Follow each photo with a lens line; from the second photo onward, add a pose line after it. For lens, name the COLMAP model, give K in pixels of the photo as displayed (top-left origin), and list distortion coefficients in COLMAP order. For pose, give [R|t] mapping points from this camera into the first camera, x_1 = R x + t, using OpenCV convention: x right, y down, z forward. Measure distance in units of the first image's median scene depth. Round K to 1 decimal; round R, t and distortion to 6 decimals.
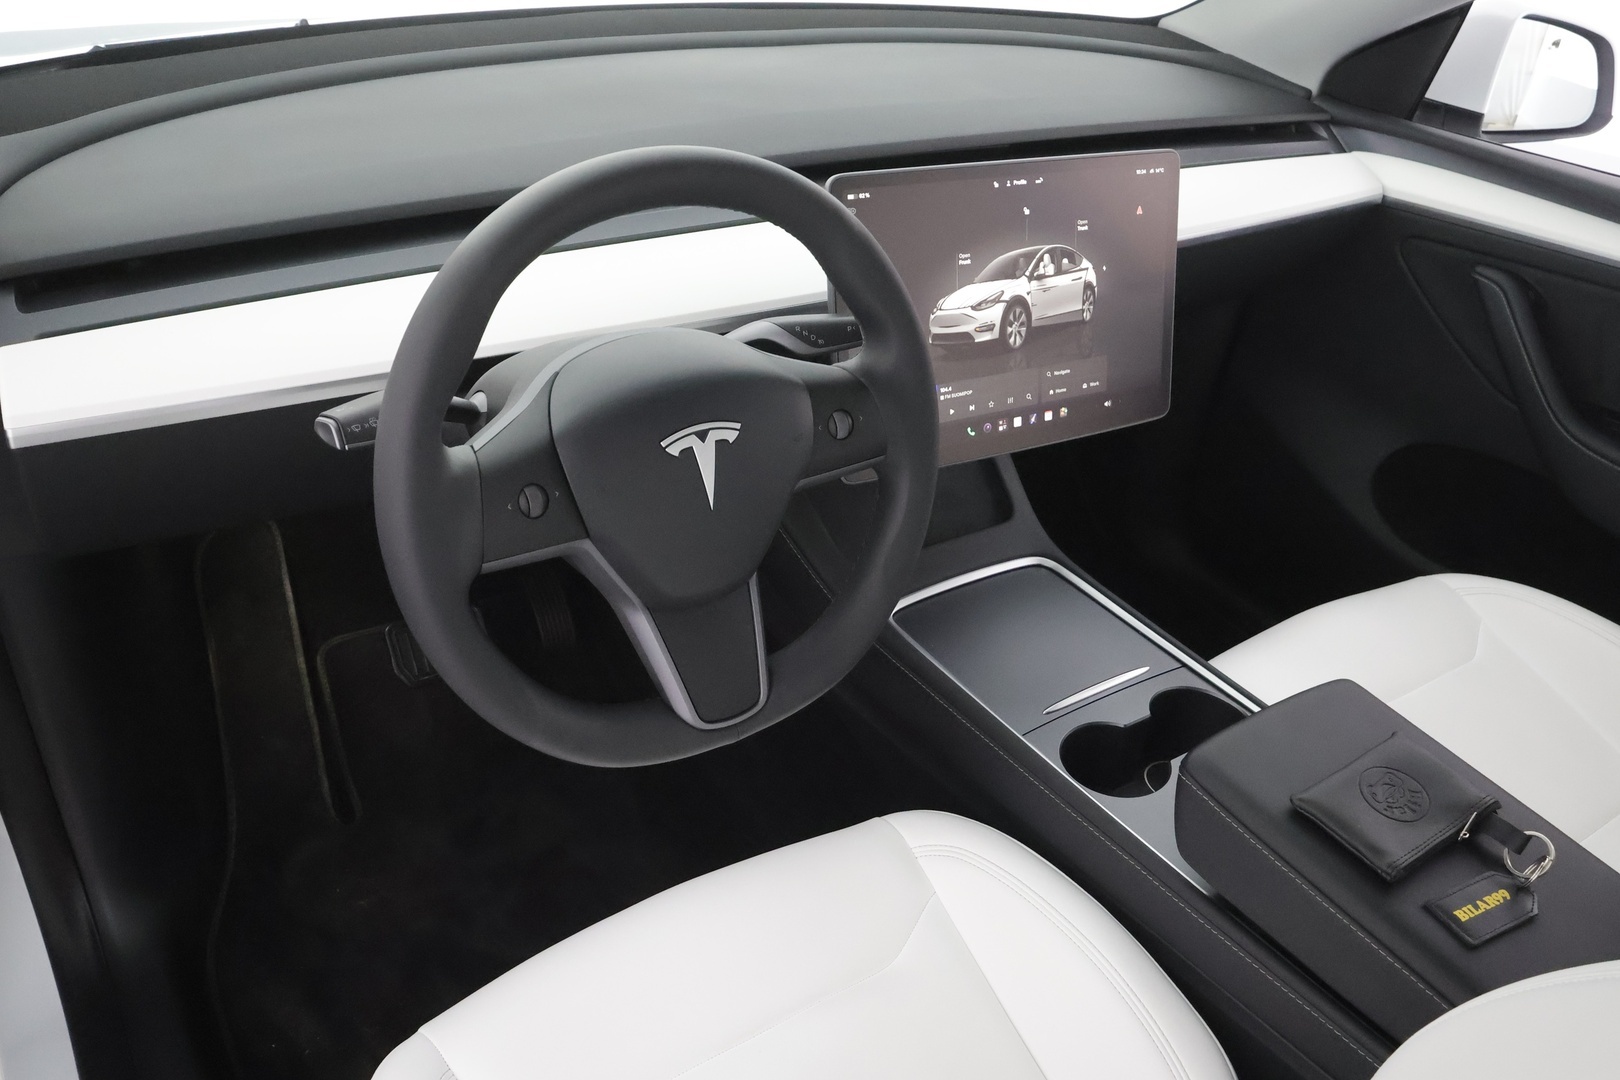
lens RADIAL K [[1264.4, 0, 797.2], [0, 1264.4, 530.8], [0, 0, 1]] dist [0.005684, 0.005114]
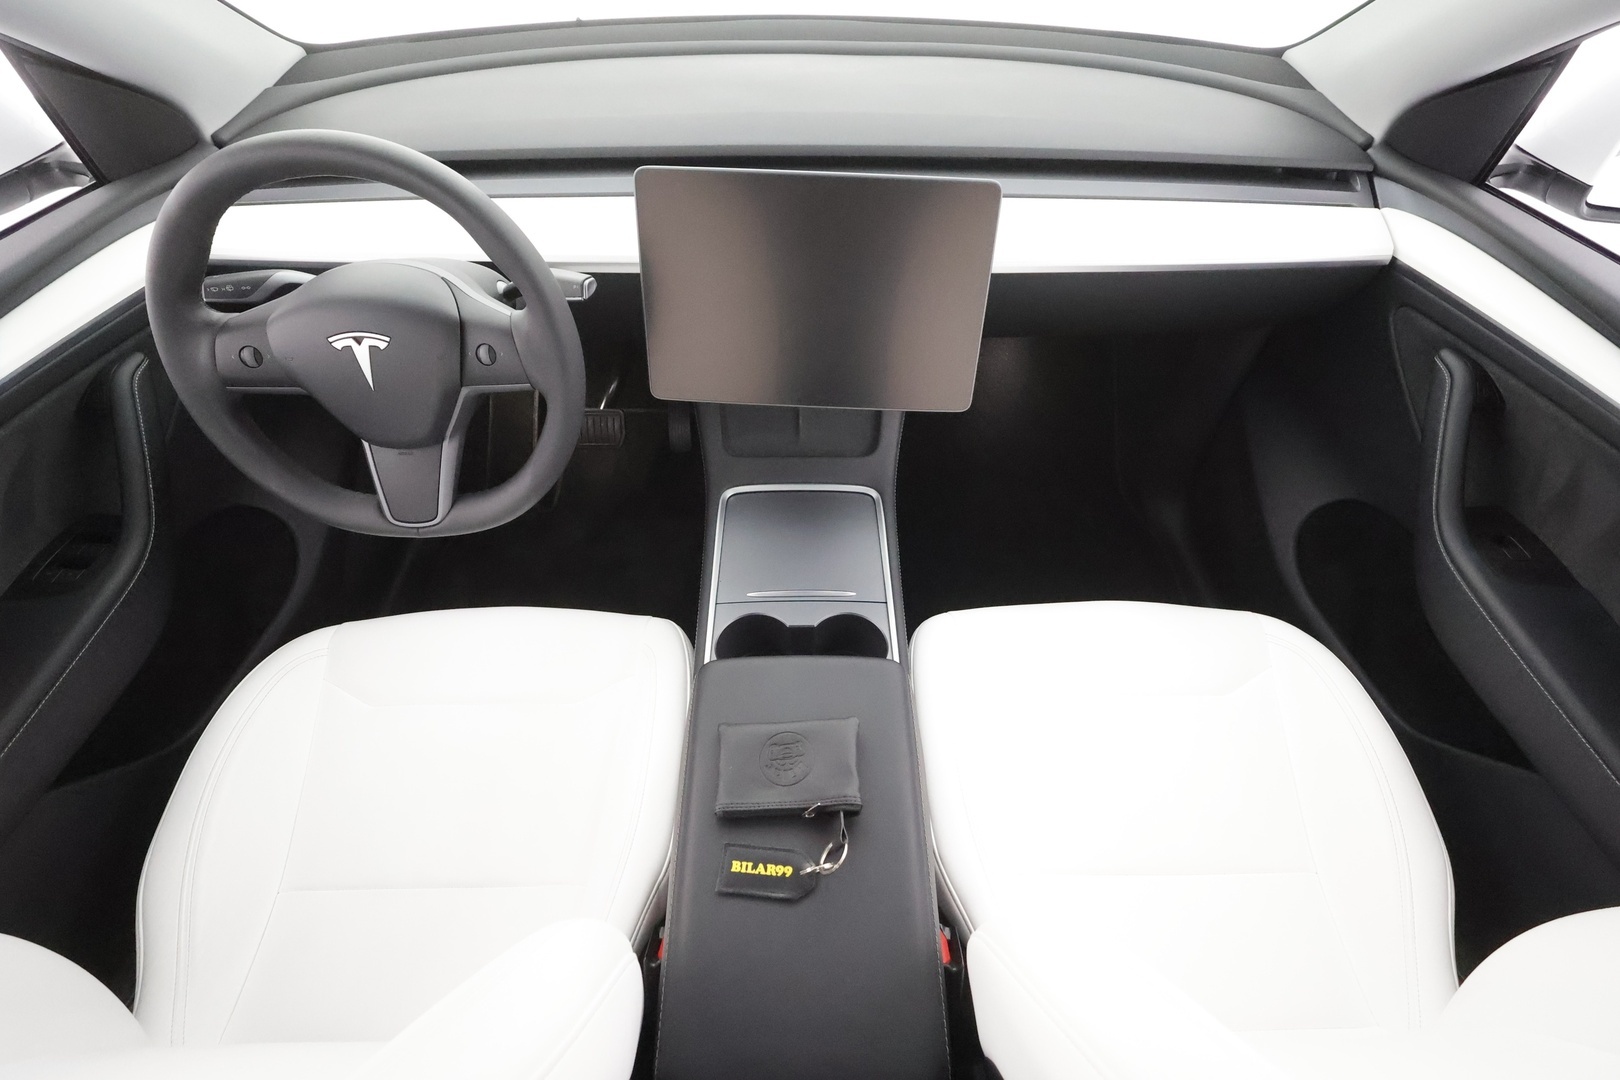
lens RADIAL K [[770.3, 0, 810.0], [0, 770.3, 540.0], [0, 0, 1]] dist [0.002836, 0.000776]
pose [[0.836877, 0.333867, -0.433785, 0.603294], [-0.234946, 0.934836, 0.266238, -0.157590], [0.494406, -0.120893, 0.860783, 0.308131]]
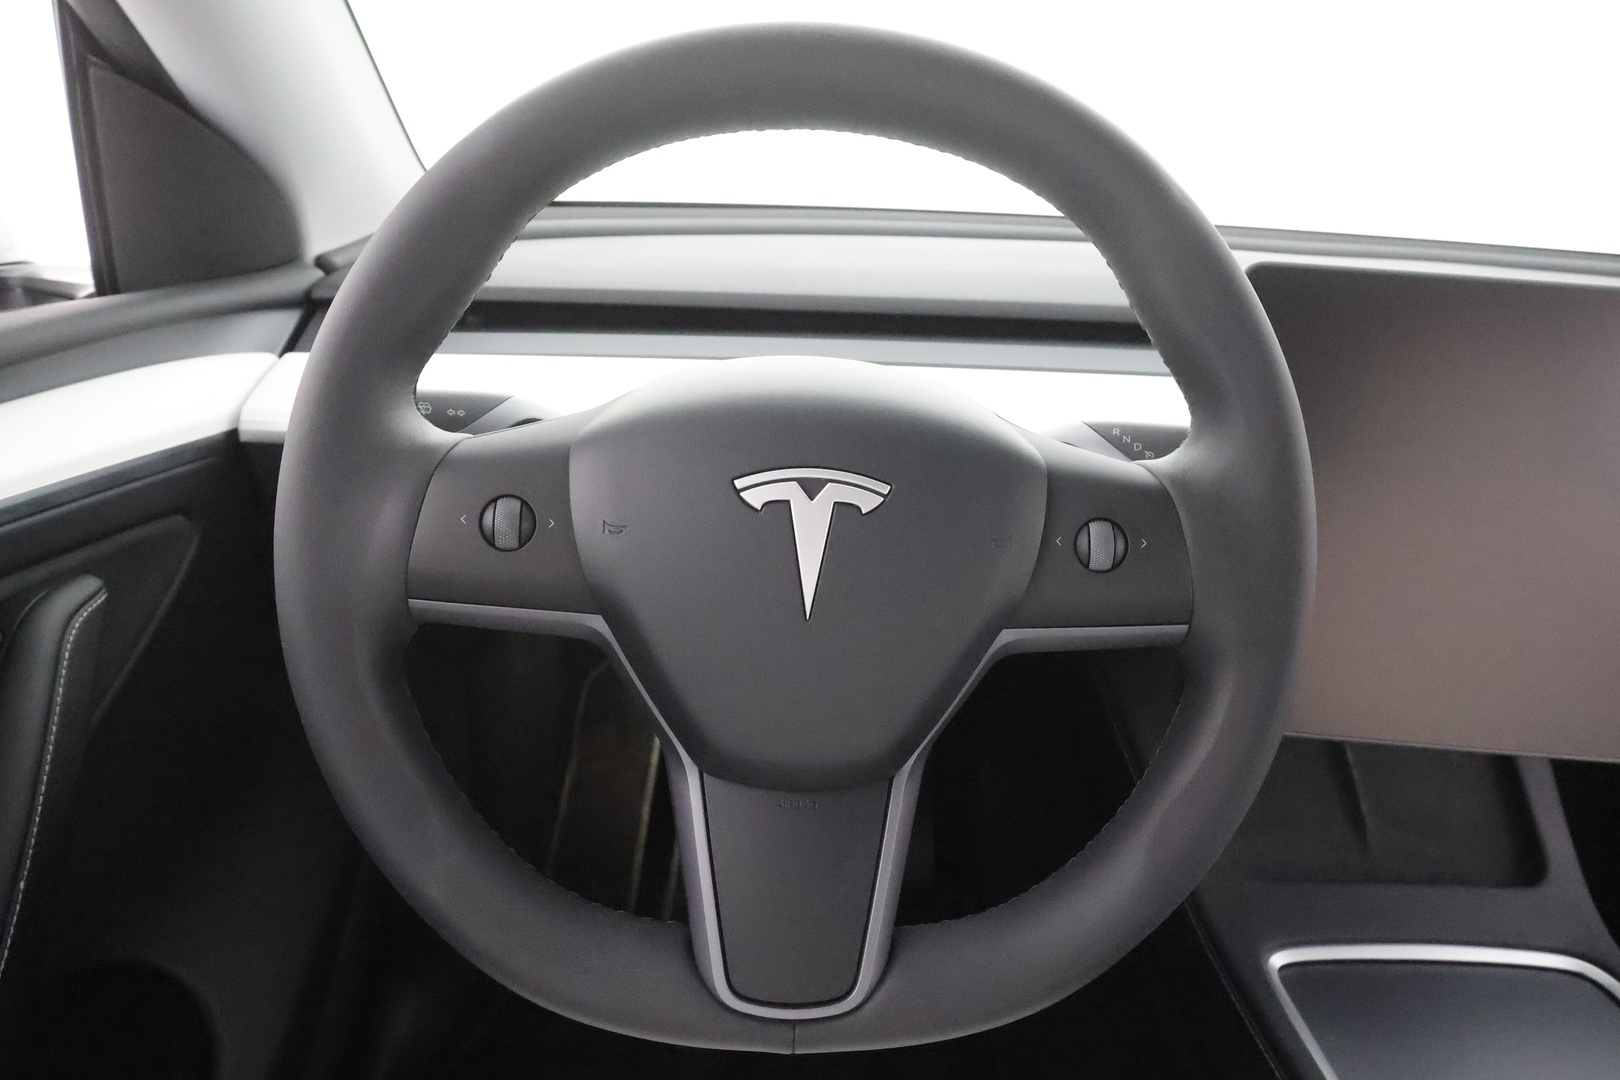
lens RADIAL K [[1064.6, 0, 810.0], [0, 1064.6, 540.0], [0, 0, 1]] dist [0.040351, 0.000551]
pose [[0.850389, 0.135014, -0.508537, 0.127484], [-0.262042, 0.946801, -0.186821, 0.029305], [0.456260, 0.292128, 0.840528, 0.409669]]
